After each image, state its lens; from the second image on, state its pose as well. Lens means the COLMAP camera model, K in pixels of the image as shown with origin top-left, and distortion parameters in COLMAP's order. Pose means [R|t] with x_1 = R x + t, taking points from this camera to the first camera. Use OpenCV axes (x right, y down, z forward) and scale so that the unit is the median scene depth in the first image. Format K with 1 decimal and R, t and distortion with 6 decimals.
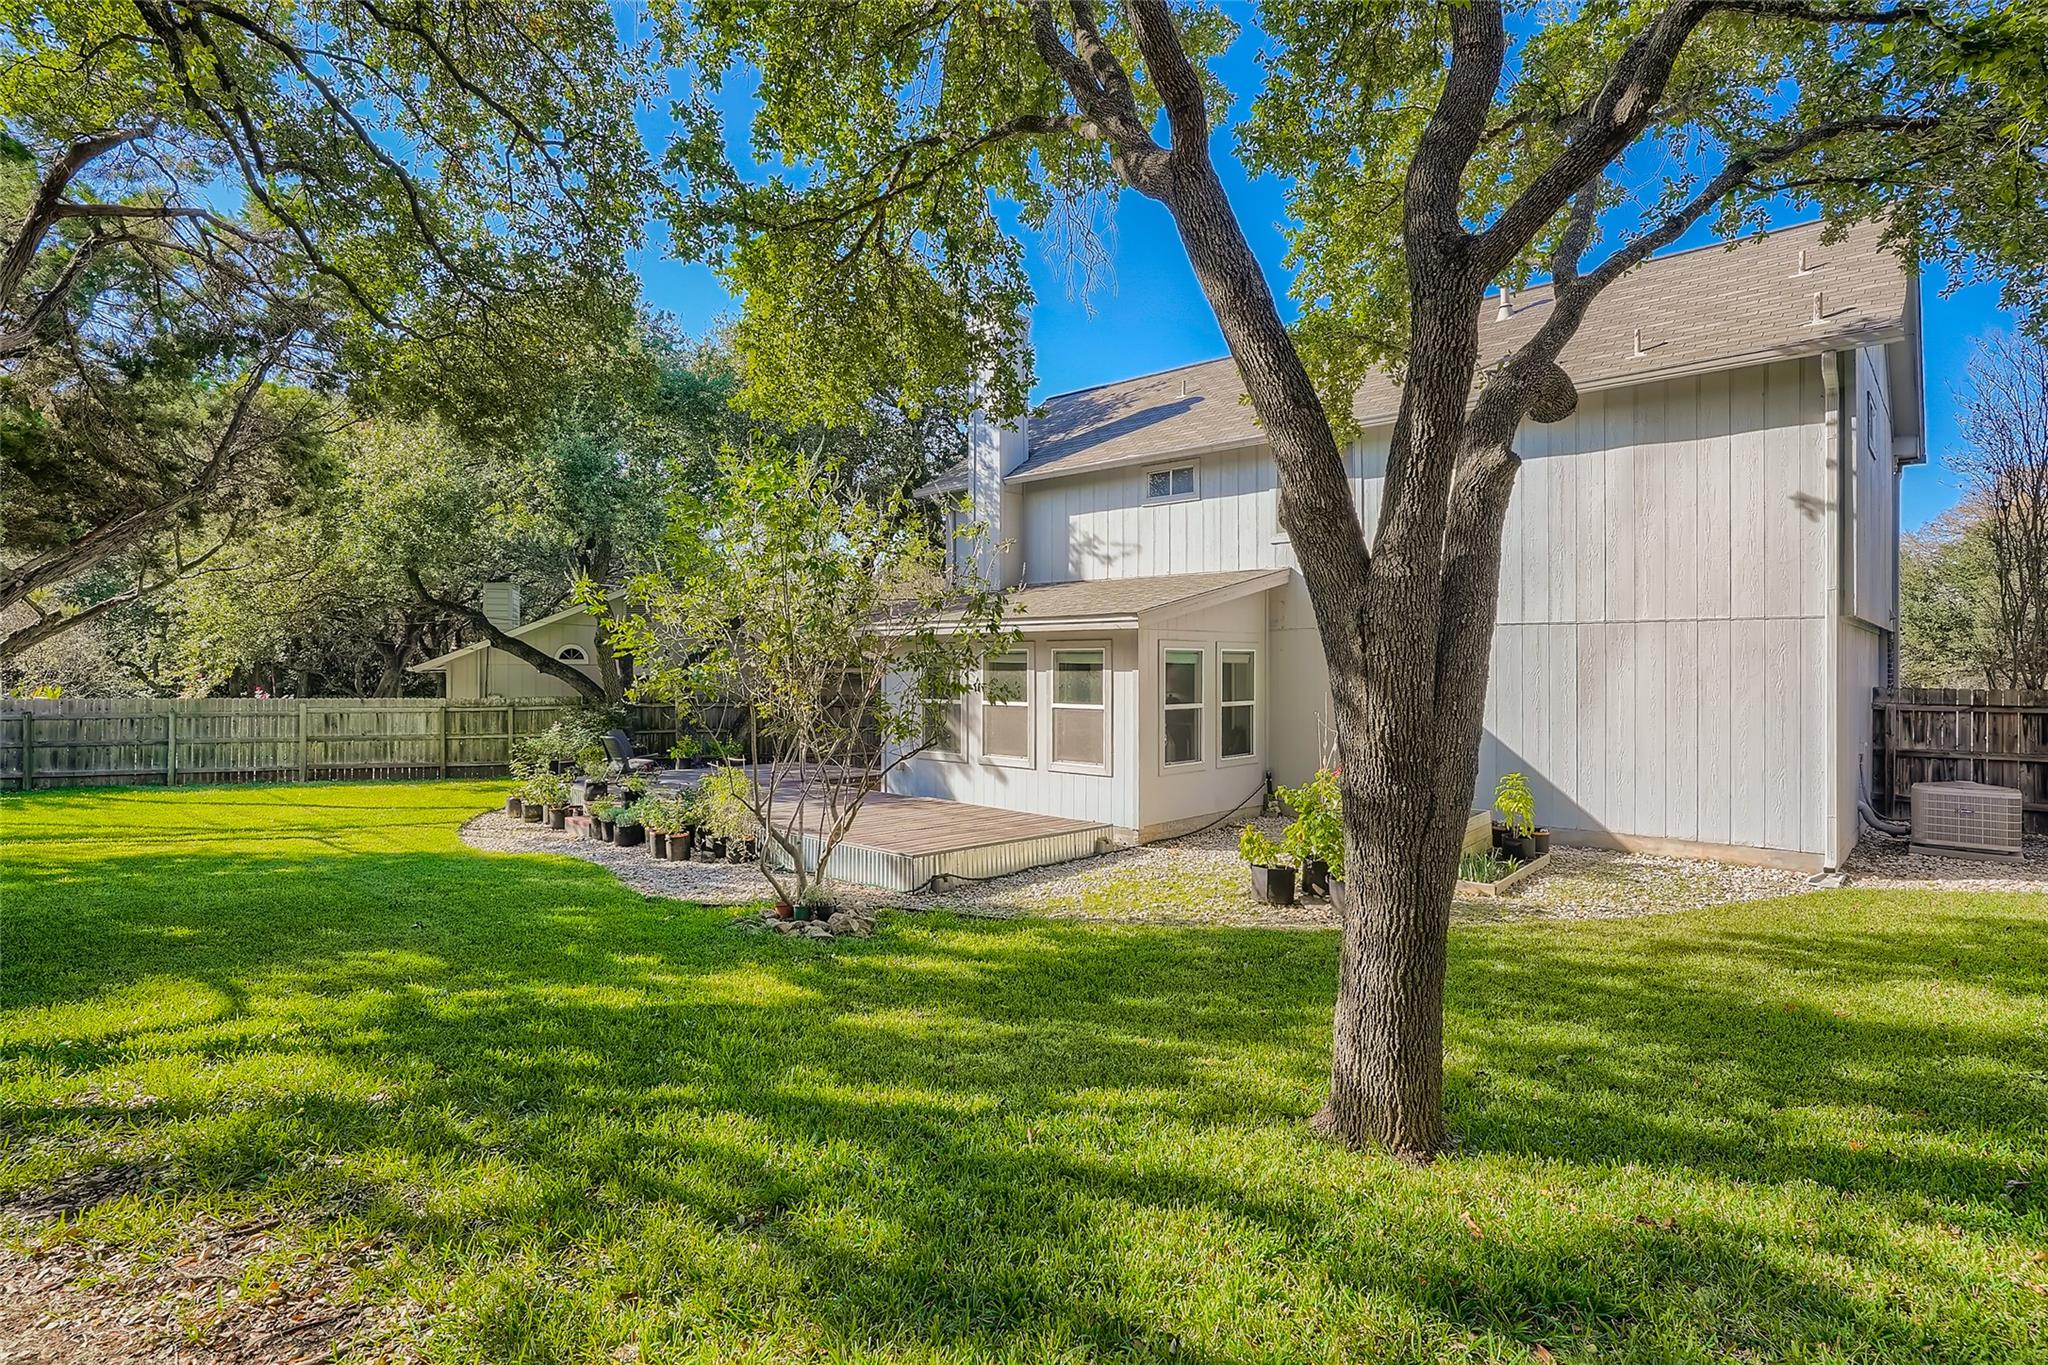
lens RADIAL K [[998.4, 0, 1022.9], [0, 998.4, 677.6], [0, 0, 1]] dist [-0.027330, 0.003841]
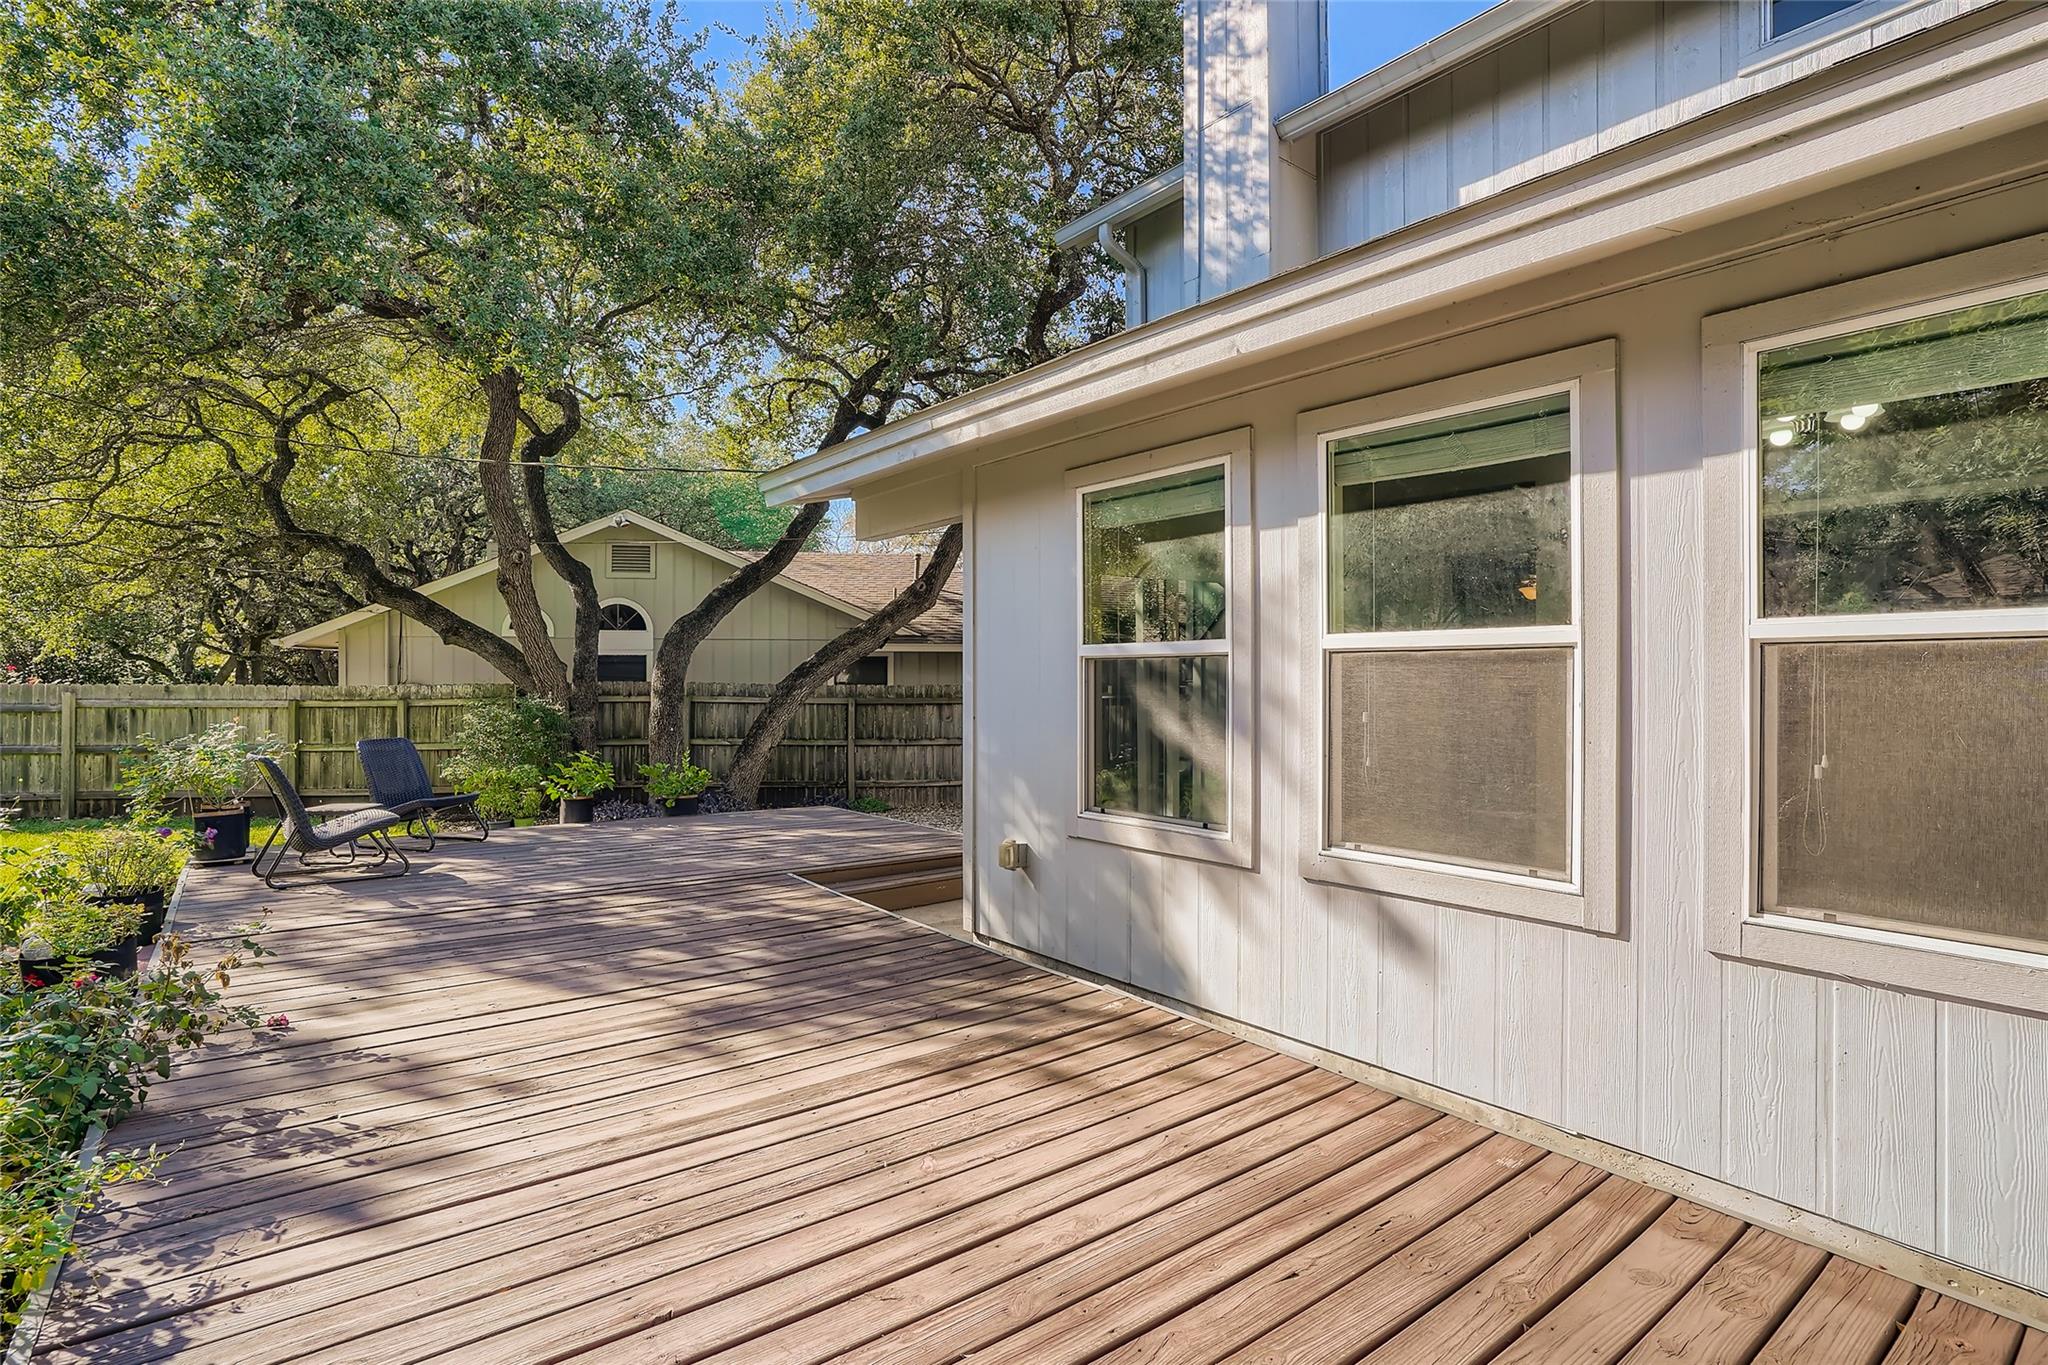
lens RADIAL K [[998.4, 0, 1030.3], [0, 998.4, 676.3], [0, 0, 1]] dist [-0.027330, 0.003841]
pose [[0.990452, -0.001624, -0.137845, -0.066143], [-0.000205, 0.999912, -0.013251, 0.031783], [0.137855, 0.013153, 0.990365, 0.624601]]
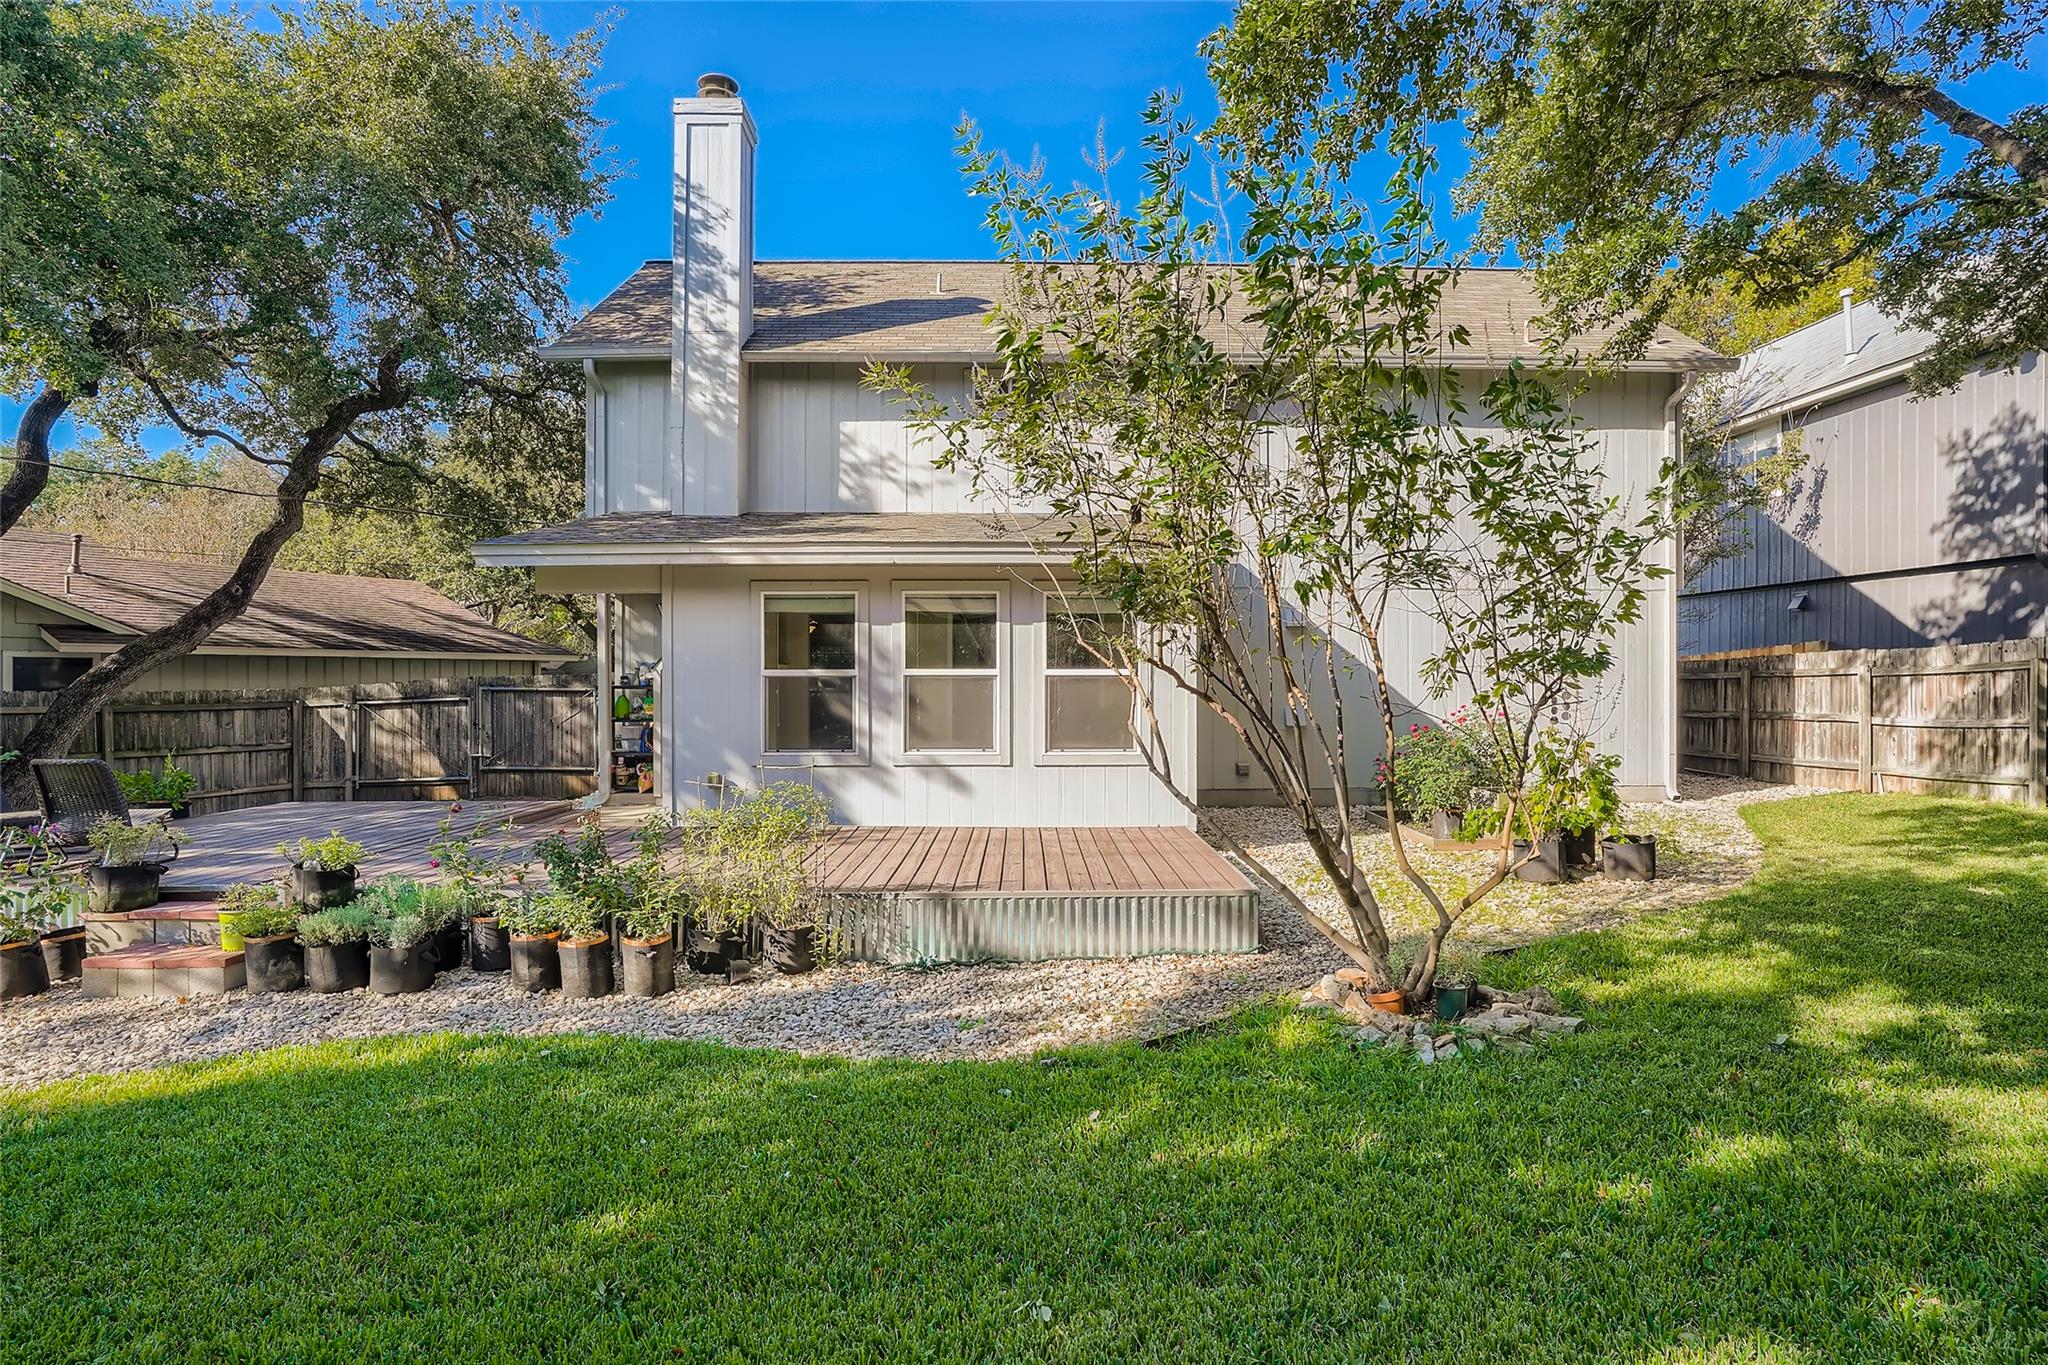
lens RADIAL K [[1097.7, 0, 1021.6], [0, 1097.7, 679.9], [0, 0, 1]] dist [-0.003037, -0.000237]
pose [[0.740076, -0.004866, 0.672506, -0.405060], [0.009317, 0.999952, -0.003017, 0.028336], [-0.672459, 0.008499, 0.740086, 0.342883]]
